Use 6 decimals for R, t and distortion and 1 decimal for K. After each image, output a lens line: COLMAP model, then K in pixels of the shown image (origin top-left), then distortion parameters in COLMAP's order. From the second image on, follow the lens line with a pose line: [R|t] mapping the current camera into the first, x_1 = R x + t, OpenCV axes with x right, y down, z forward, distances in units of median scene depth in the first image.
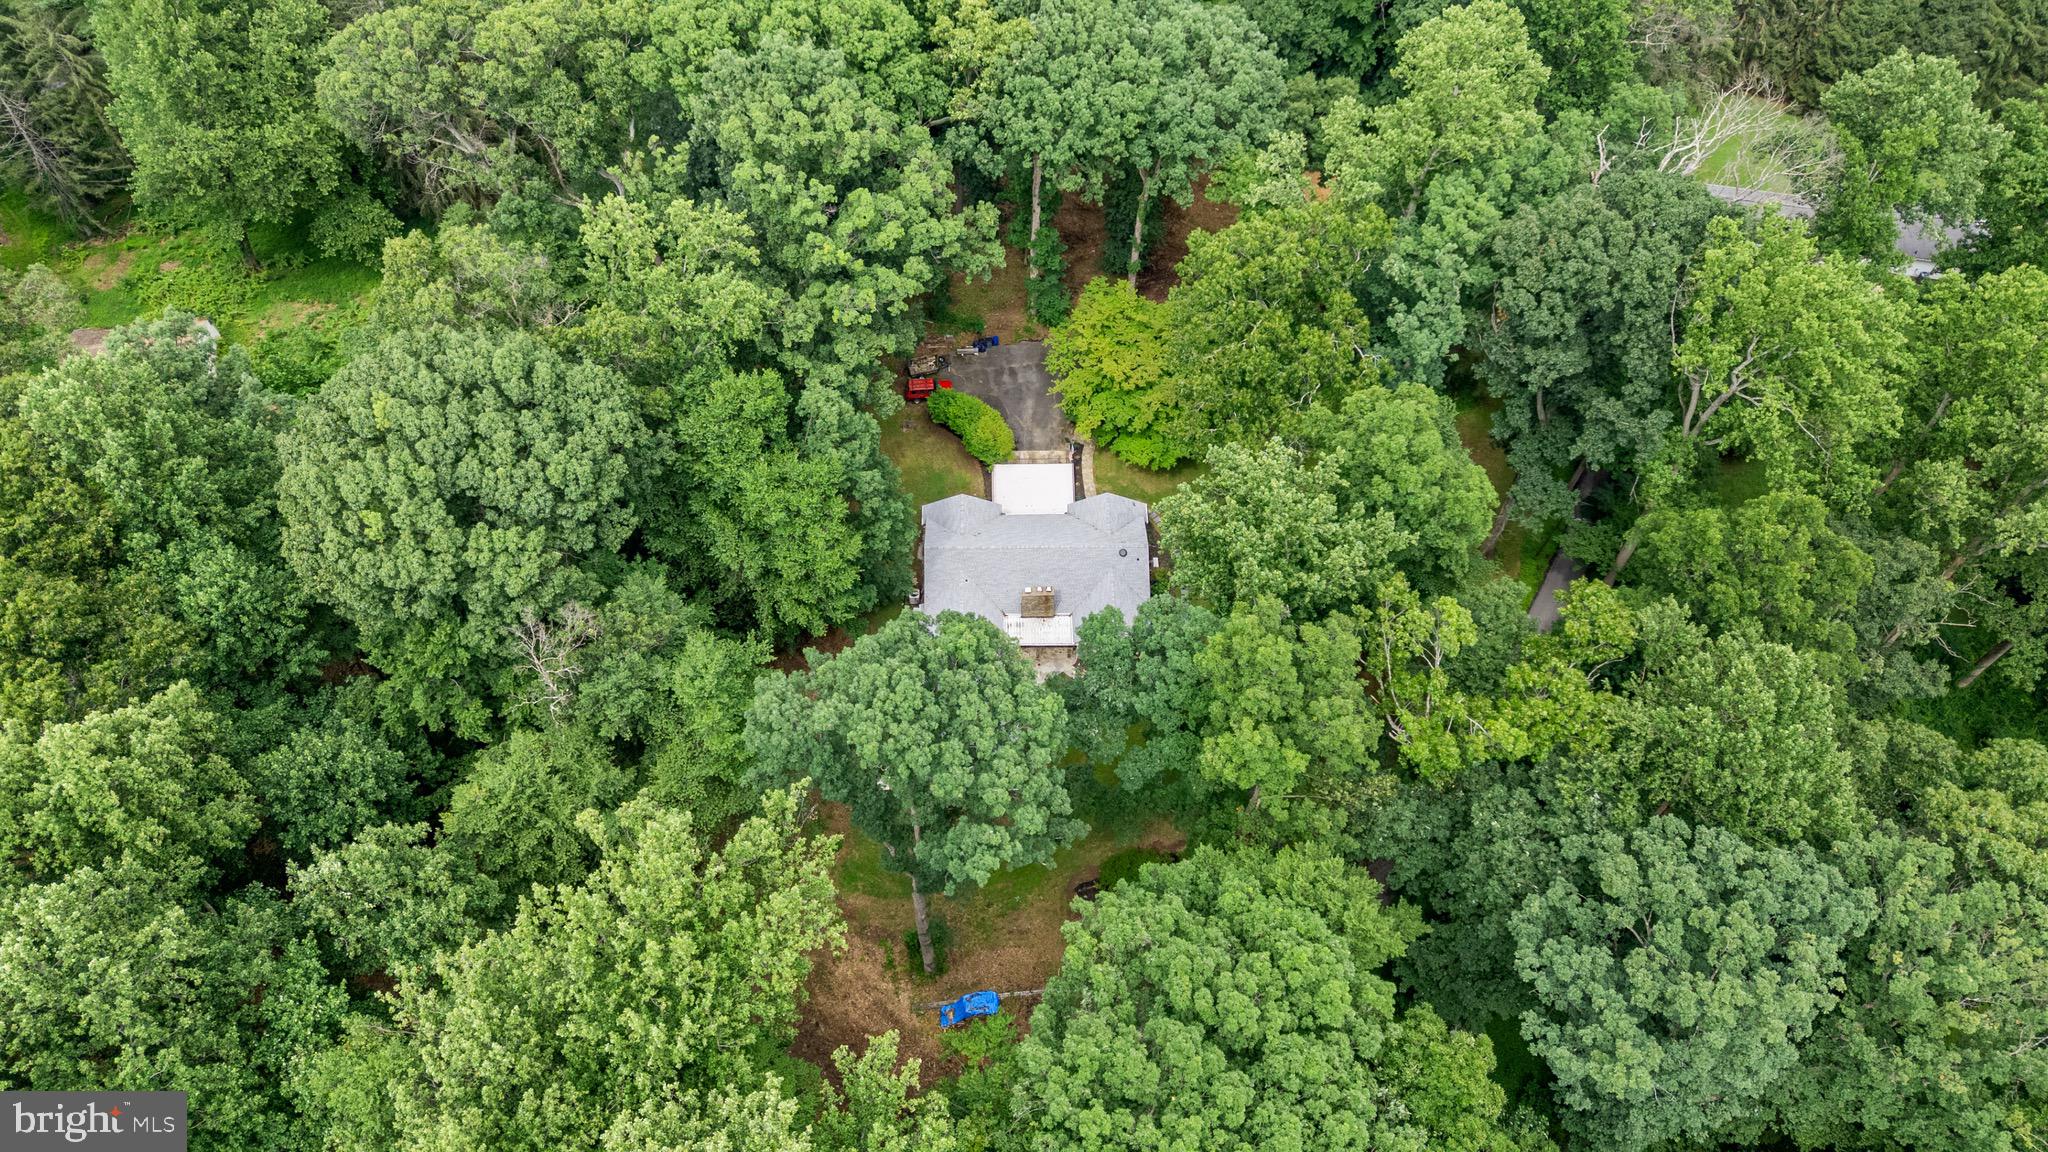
lens RADIAL K [[1504.0, 0, 1024.0], [0, 1504.0, 576.0], [0, 0, 1]] dist [0.071590, -0.004147]
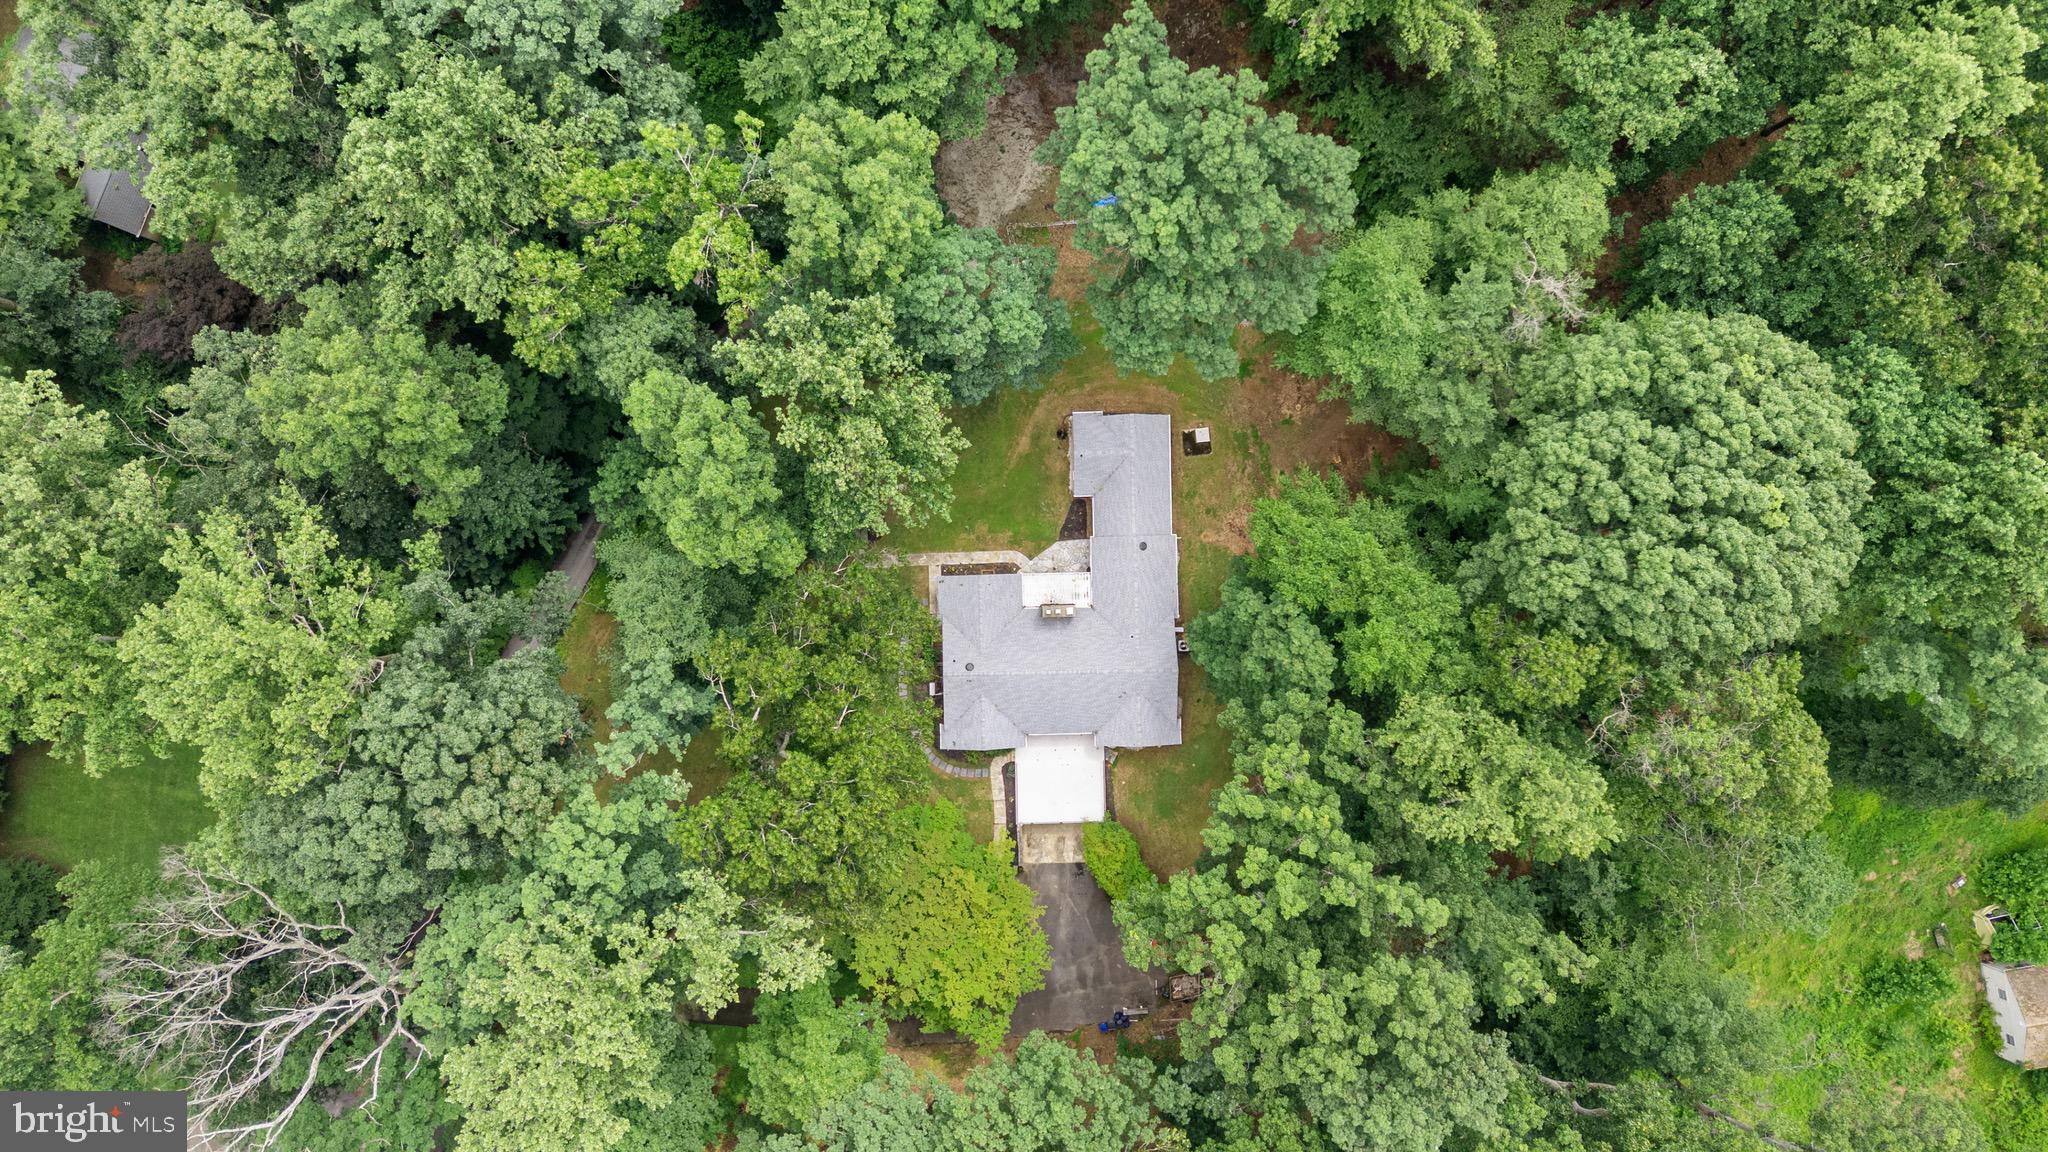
lens RADIAL K [[1504.0, 0, 1024.0], [0, 1504.0, 576.0], [0, 0, 1]] dist [0.071590, -0.004147]
pose [[-0.999289, 0.008774, -0.036656, 0.063900], [-0.027643, -0.831731, 0.554489, -0.483746], [-0.025623, 0.555109, 0.831383, 0.166707]]
